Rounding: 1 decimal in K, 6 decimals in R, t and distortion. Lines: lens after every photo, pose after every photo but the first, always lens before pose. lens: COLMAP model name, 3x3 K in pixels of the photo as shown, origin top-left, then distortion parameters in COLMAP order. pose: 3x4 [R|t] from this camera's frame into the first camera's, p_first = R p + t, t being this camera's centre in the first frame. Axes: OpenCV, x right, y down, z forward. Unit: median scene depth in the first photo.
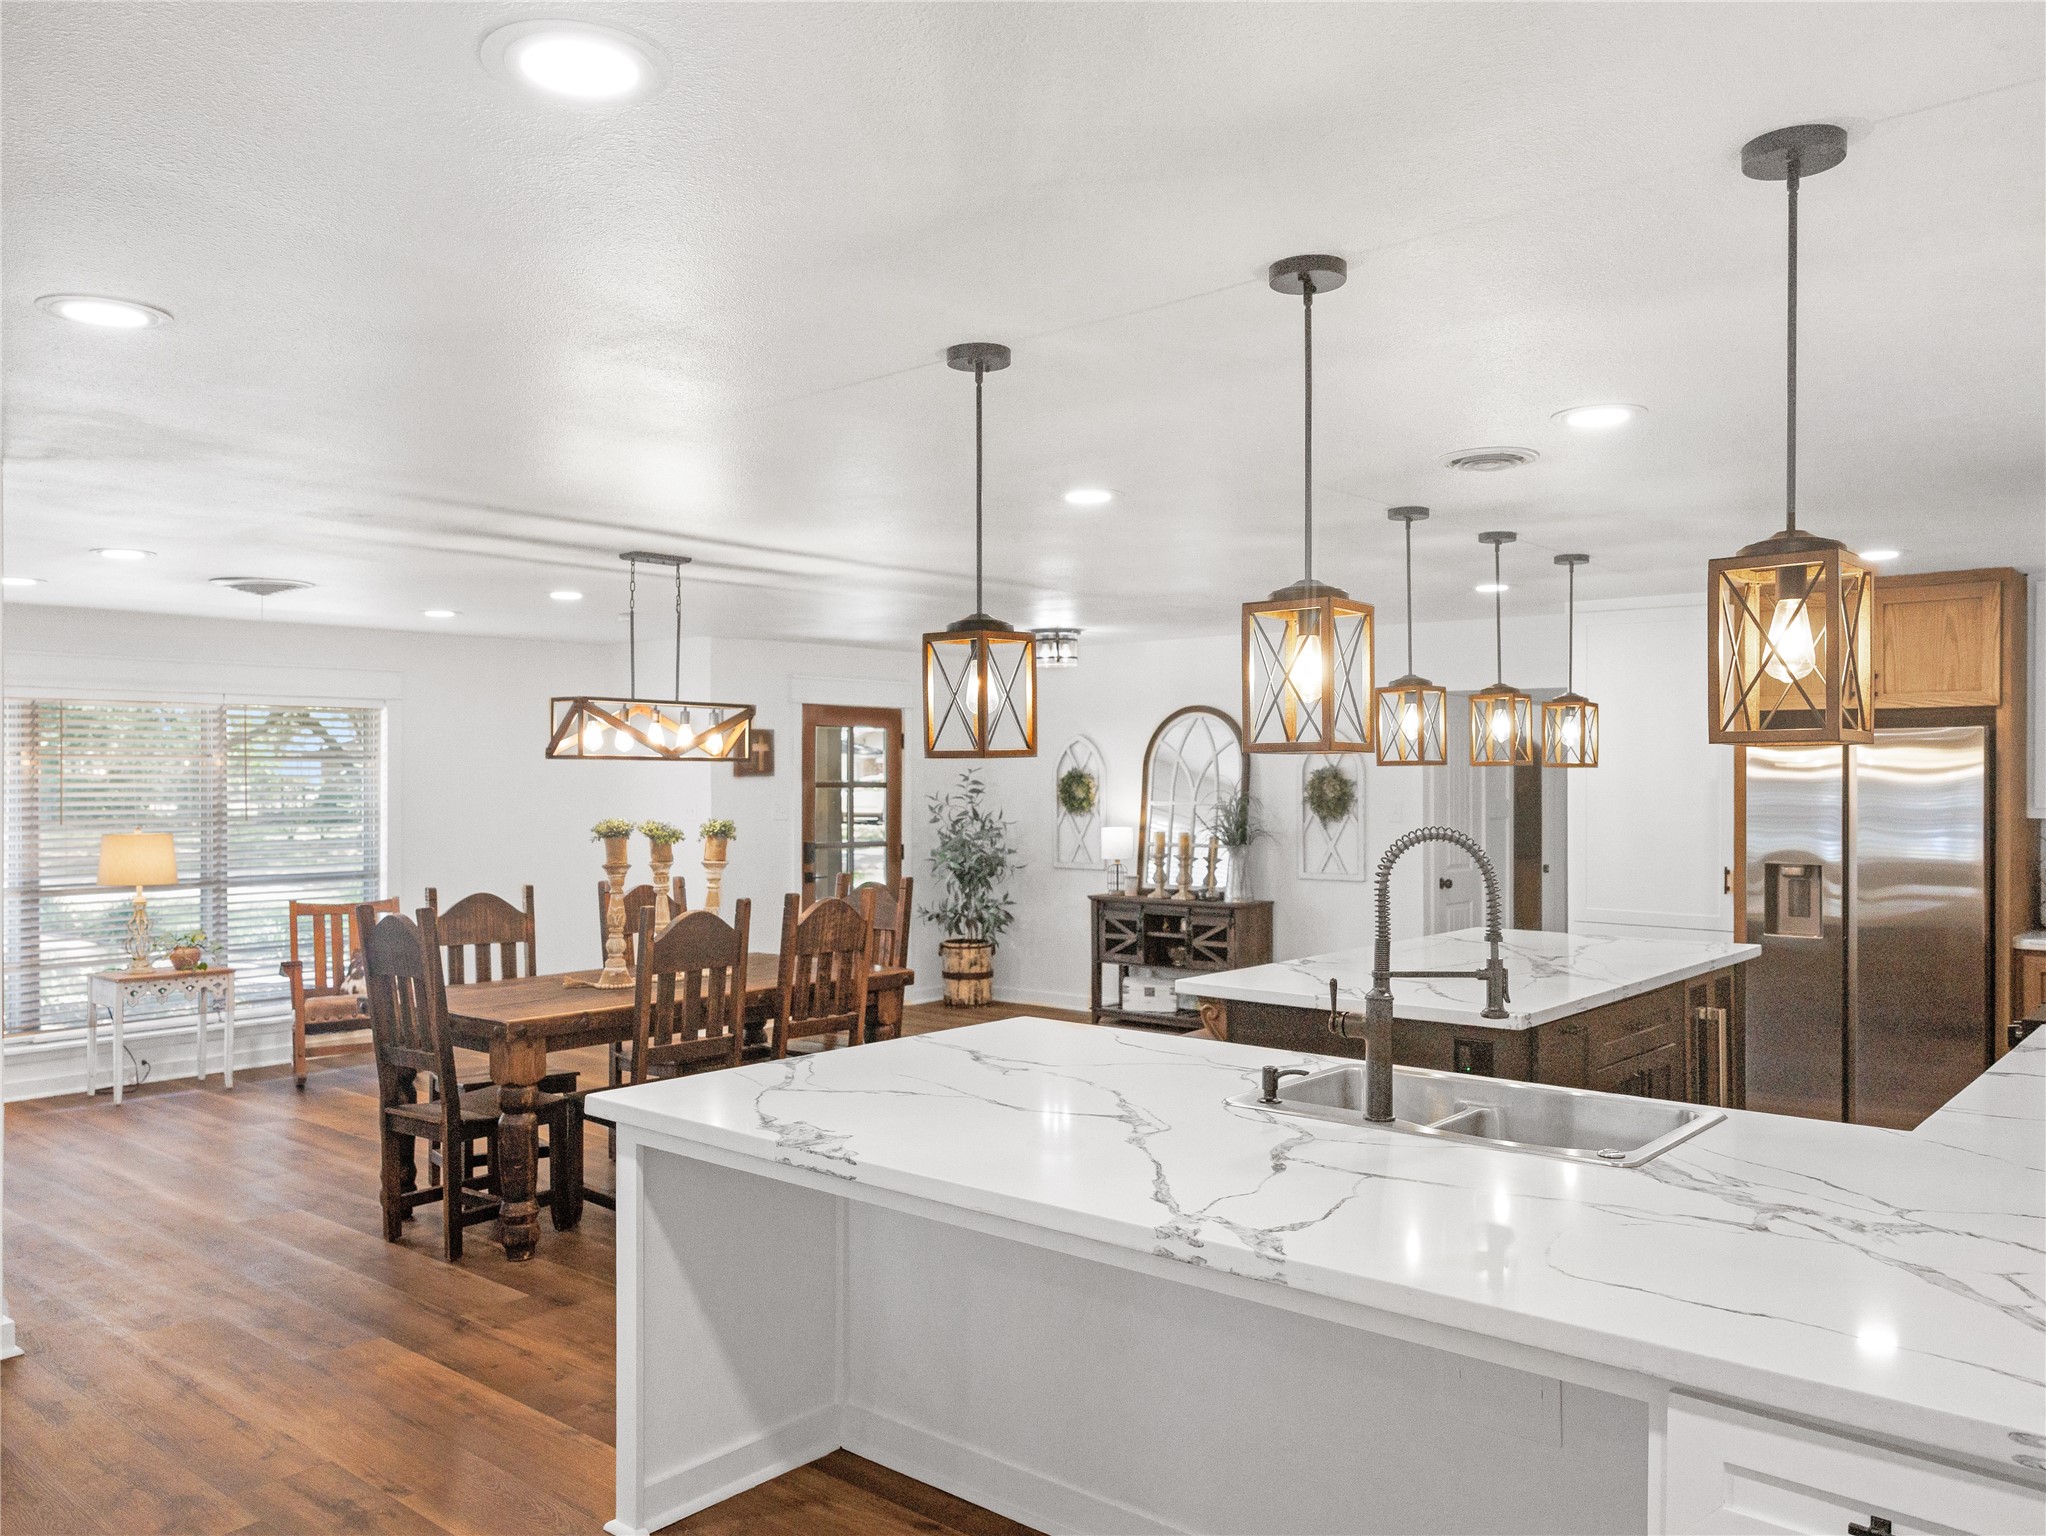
lens RADIAL K [[1636.8, 0, 1023.0], [0, 1636.8, 768.0], [0, 0, 1]] dist [0.008126, 0.001898]
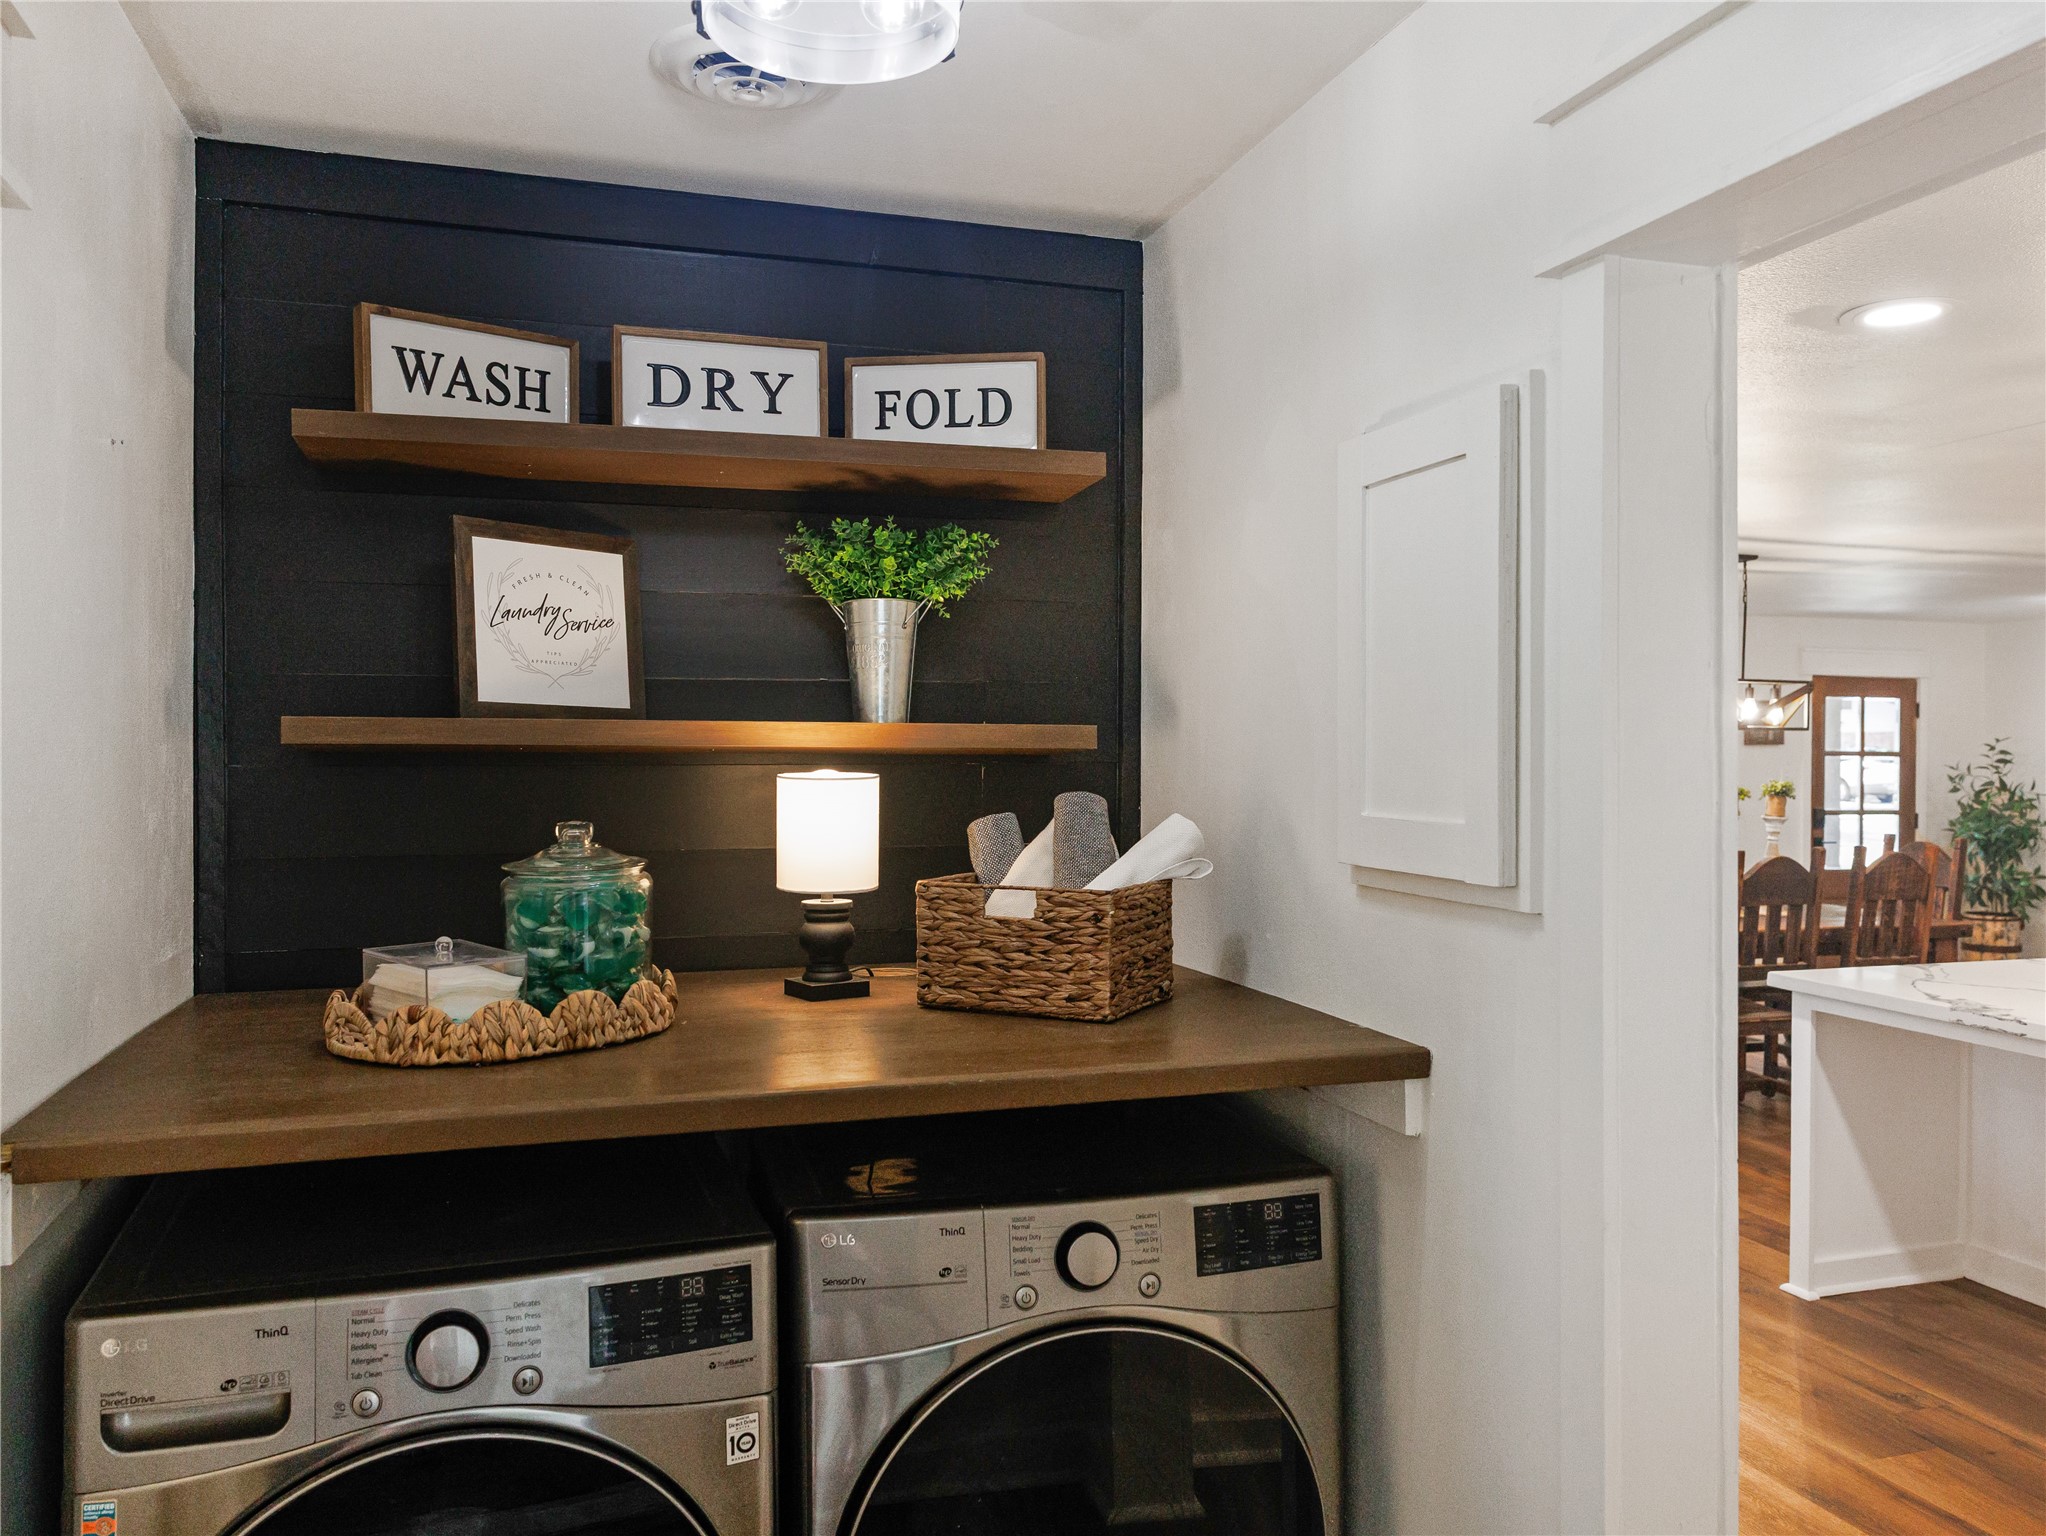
lens RADIAL K [[1636.8, 0, 1023.0], [0, 1636.8, 768.0], [0, 0, 1]] dist [0.008126, 0.001898]
pose [[0.858823, 0.010461, -0.512165, -0.030003], [-0.001368, 0.999835, 0.018127, 0.001256], [0.512270, -0.014867, 0.858696, -0.146991]]
